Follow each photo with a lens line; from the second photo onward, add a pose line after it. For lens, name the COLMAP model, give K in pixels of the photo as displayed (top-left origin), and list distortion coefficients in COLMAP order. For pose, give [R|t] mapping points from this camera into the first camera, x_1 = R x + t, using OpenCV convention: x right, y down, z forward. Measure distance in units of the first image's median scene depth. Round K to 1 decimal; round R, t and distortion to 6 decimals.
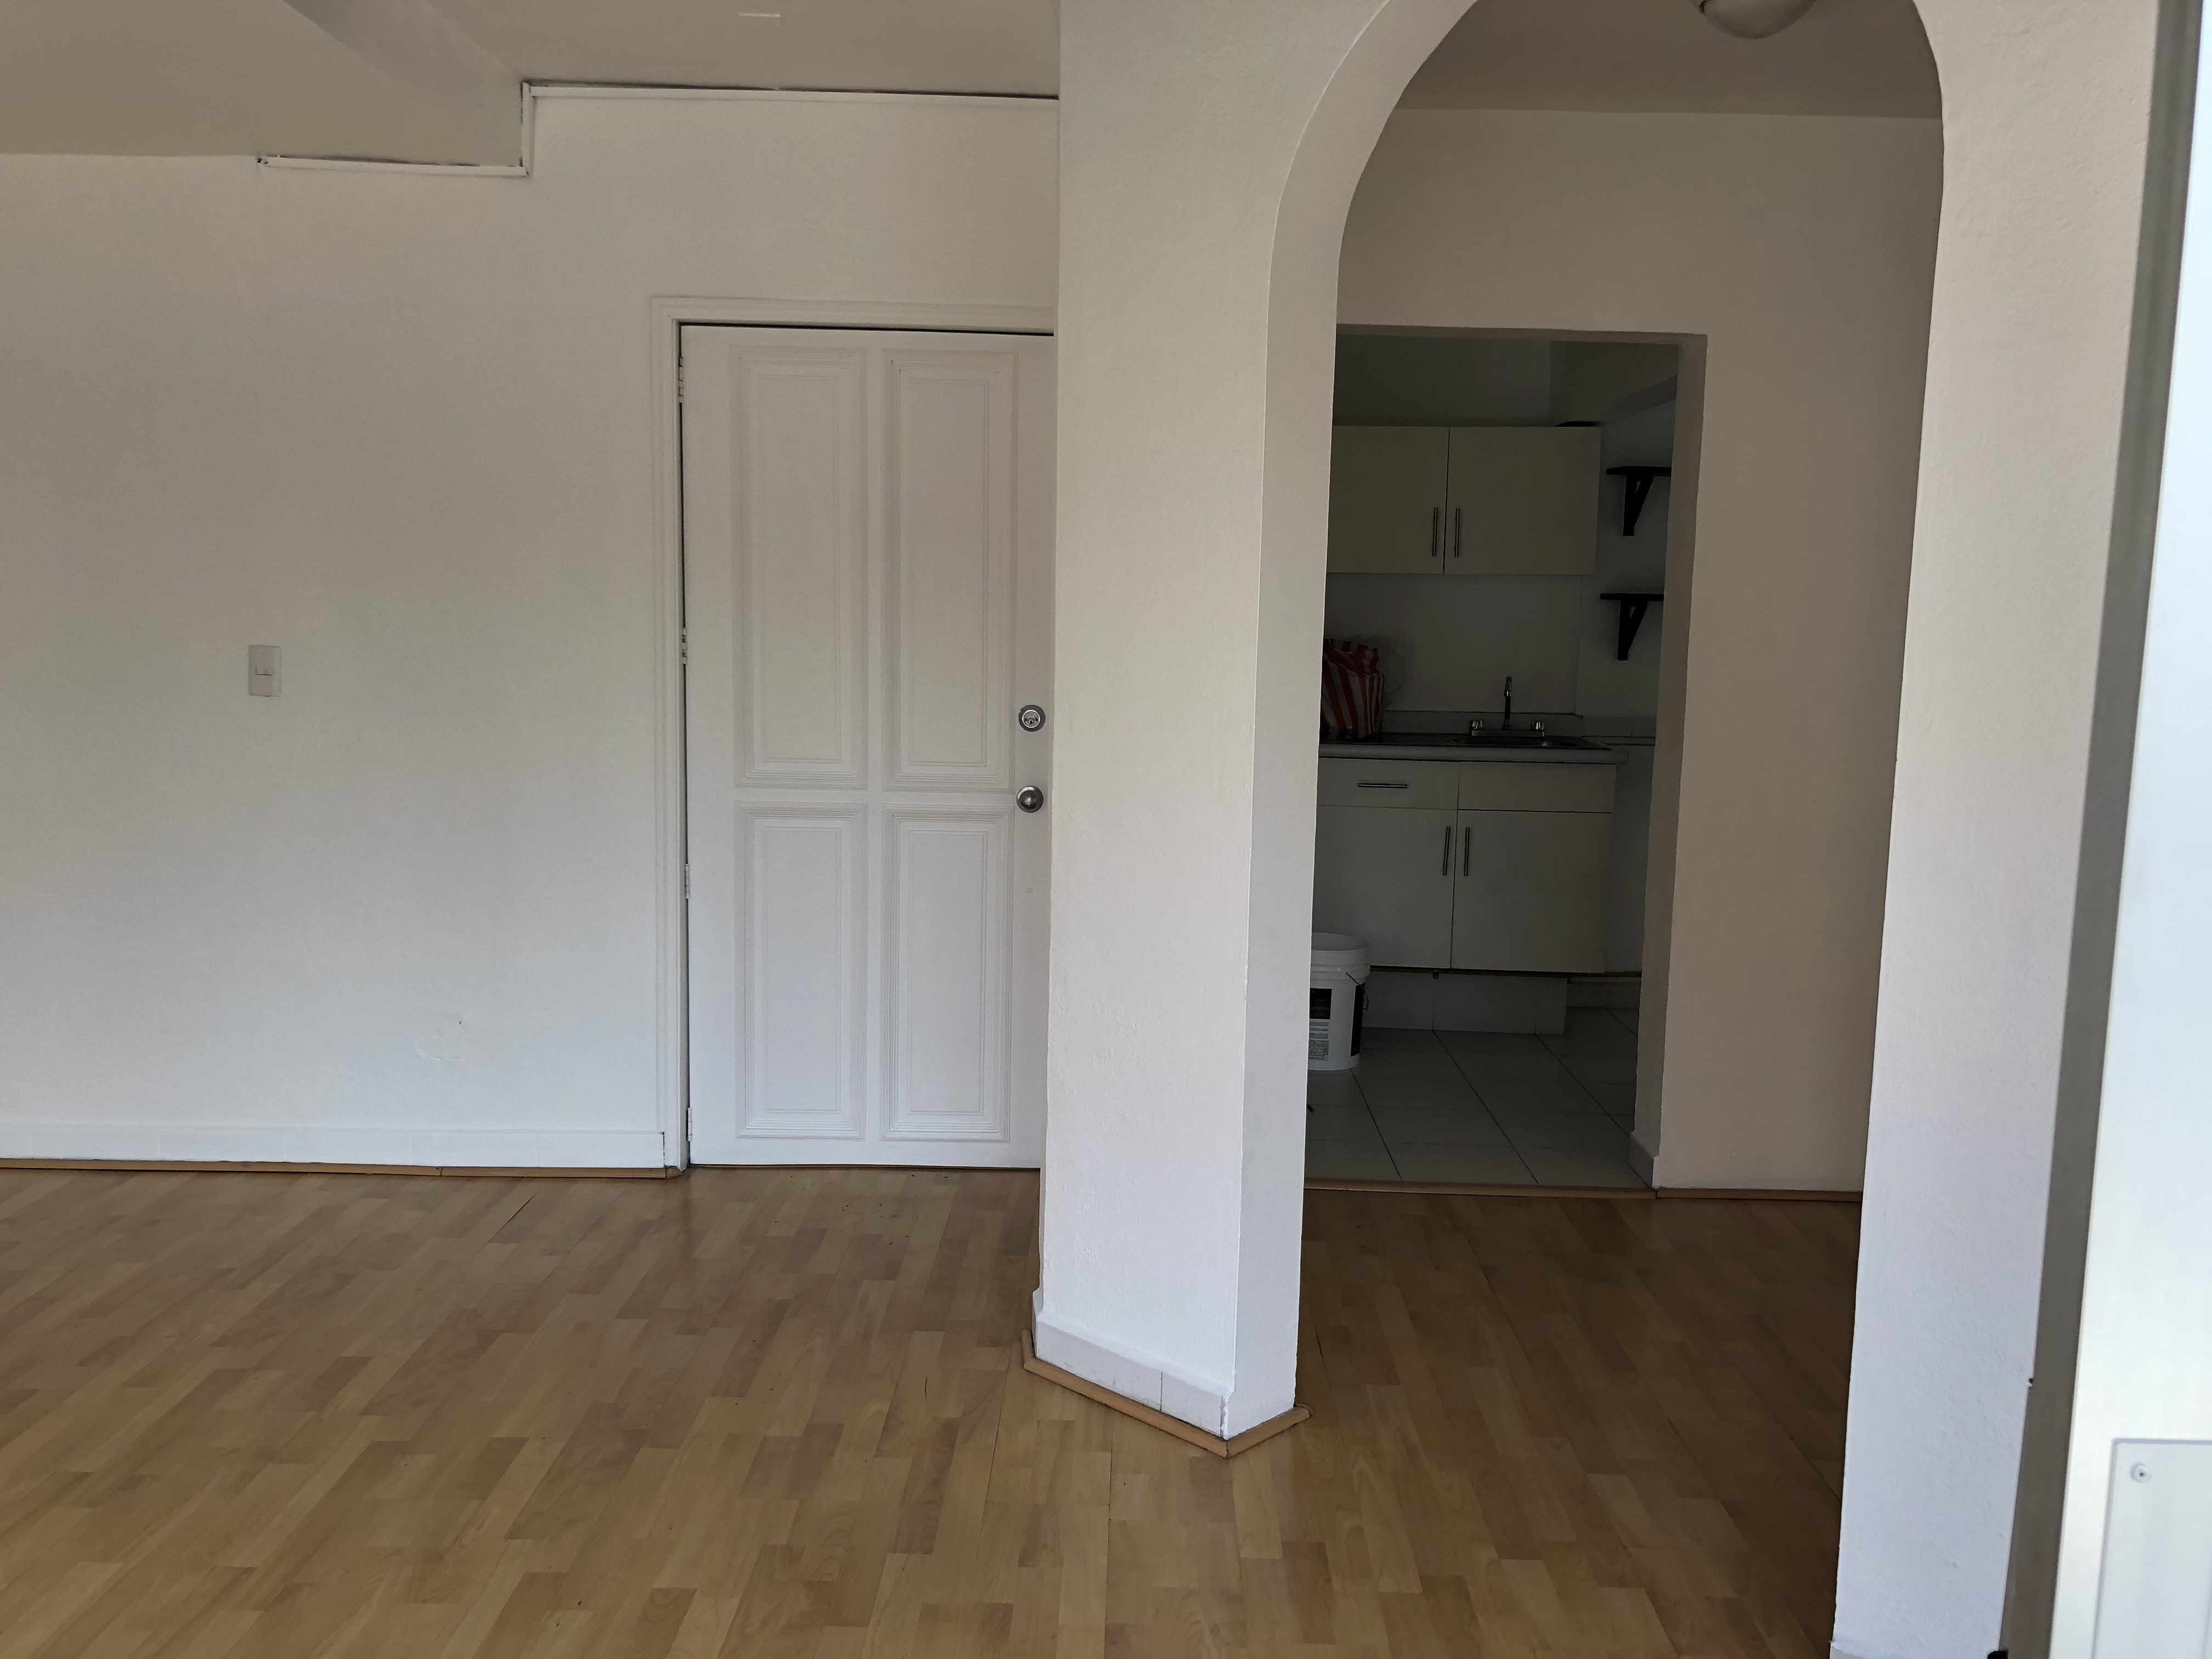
lens RADIAL K [[1808.3, 0, 1108.1], [0, 1808.3, 830.2], [0, 0, 1]] dist [0.008821, -0.006218]
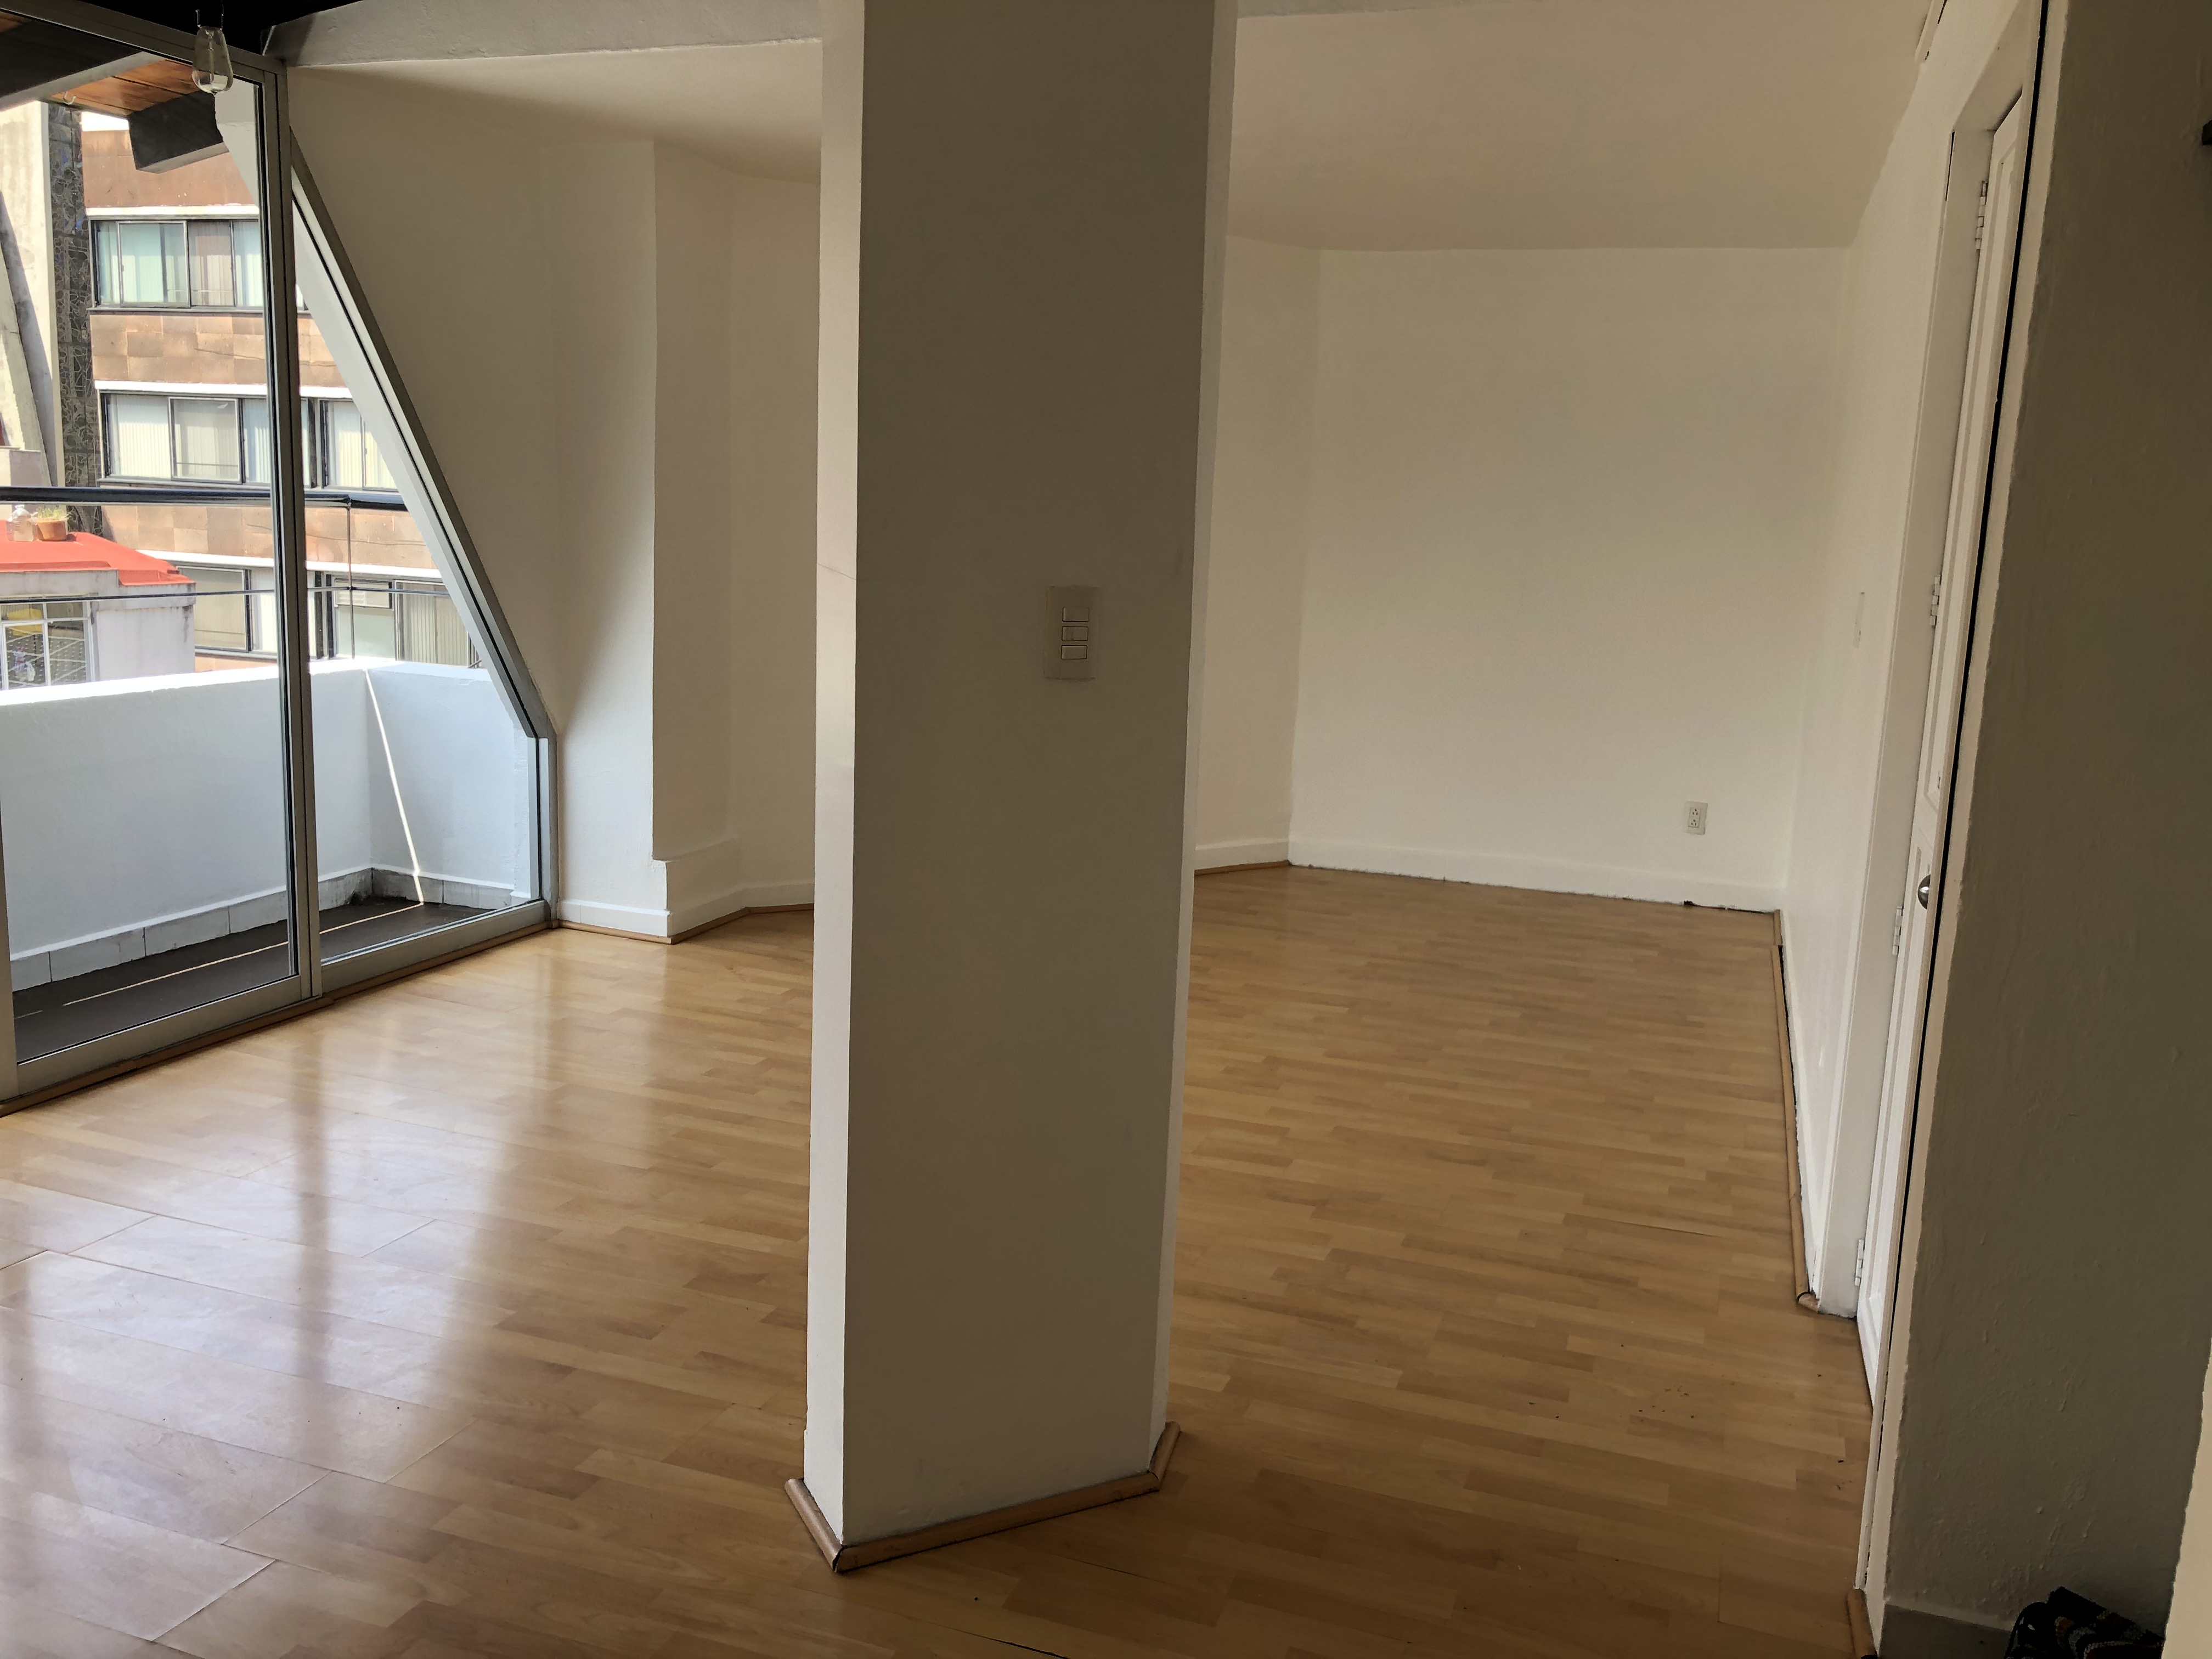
lens RADIAL K [[1808.3, 0, 1111.0], [0, 1808.3, 830.1], [0, 0, 1]] dist [0.008821, -0.006218]
pose [[-0.315322, 0.134738, -0.939371, 0.641966], [-0.174188, 0.964834, 0.196860, -0.117187], [0.932862, 0.225702, -0.280763, 1.094588]]
